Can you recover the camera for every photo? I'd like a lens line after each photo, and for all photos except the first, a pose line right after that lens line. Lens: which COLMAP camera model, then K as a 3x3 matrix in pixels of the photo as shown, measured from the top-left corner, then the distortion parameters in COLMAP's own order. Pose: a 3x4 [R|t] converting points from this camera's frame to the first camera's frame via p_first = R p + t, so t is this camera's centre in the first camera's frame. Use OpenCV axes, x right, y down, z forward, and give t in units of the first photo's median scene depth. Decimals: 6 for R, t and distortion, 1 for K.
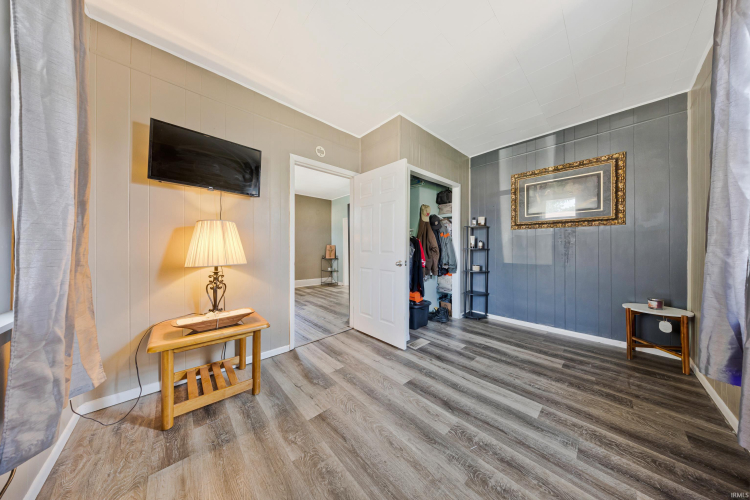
lens RADIAL K [[208.5, 0, 375.6], [0, 208.5, 246.1], [0, 0, 1]] dist [-0.000412, -0.000022]
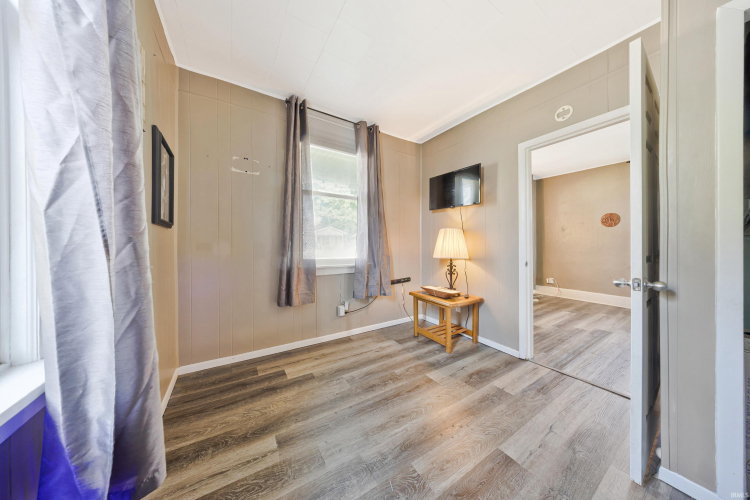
lens RADIAL K [[241.9, 0, 388.8], [0, 241.9, 247.2], [0, 0, 1]] dist [-0.000370, -0.000043]
pose [[-0.148102, 0.000893, -0.988972, 0.762893], [0.006032, 0.999982, 0.000000, 0.007286], [0.988954, -0.005966, -0.148104, 0.610647]]
